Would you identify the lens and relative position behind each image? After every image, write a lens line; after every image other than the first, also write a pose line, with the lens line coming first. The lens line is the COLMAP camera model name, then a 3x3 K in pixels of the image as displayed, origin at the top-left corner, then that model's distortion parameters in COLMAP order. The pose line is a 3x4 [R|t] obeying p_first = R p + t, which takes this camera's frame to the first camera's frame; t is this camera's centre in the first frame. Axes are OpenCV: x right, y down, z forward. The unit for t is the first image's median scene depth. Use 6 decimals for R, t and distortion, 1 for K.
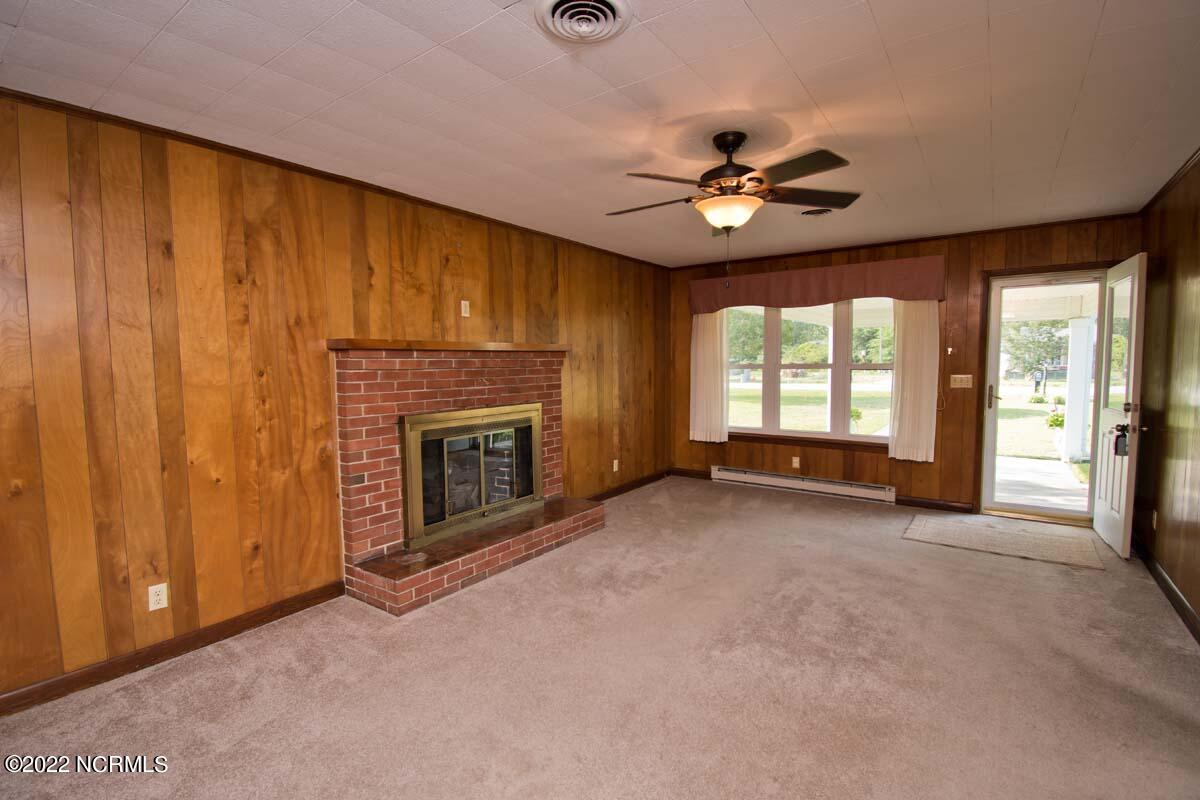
lens RADIAL K [[547.5, 0, 596.3], [0, 547.5, 401.1], [0, 0, 1]] dist [-0.000707, -0.000321]
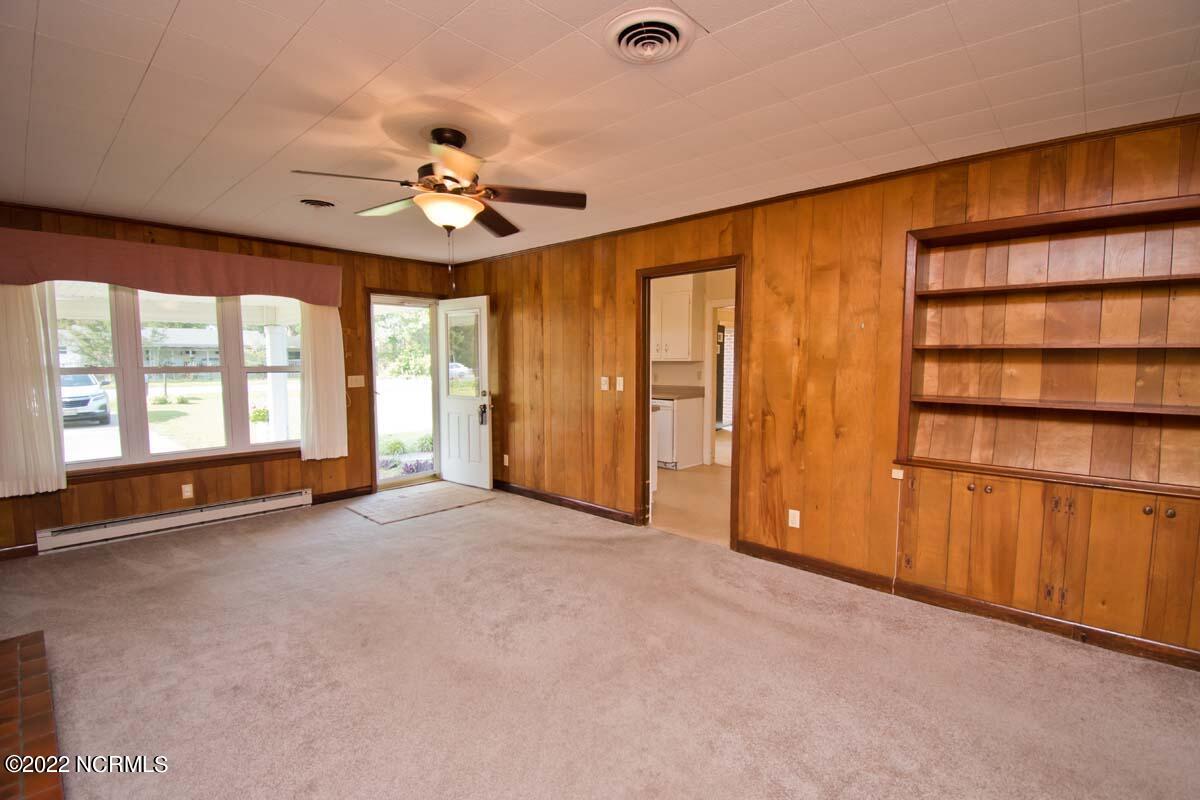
lens RADIAL K [[547.5, 0, 596.3], [0, 547.5, 401.1], [0, 0, 1]] dist [-0.000707, -0.000321]
pose [[0.117672, -0.069389, 0.990625, -0.403515], [0.069777, 0.995668, 0.061454, -0.030202], [-0.990598, 0.061892, 0.122004, 0.364150]]
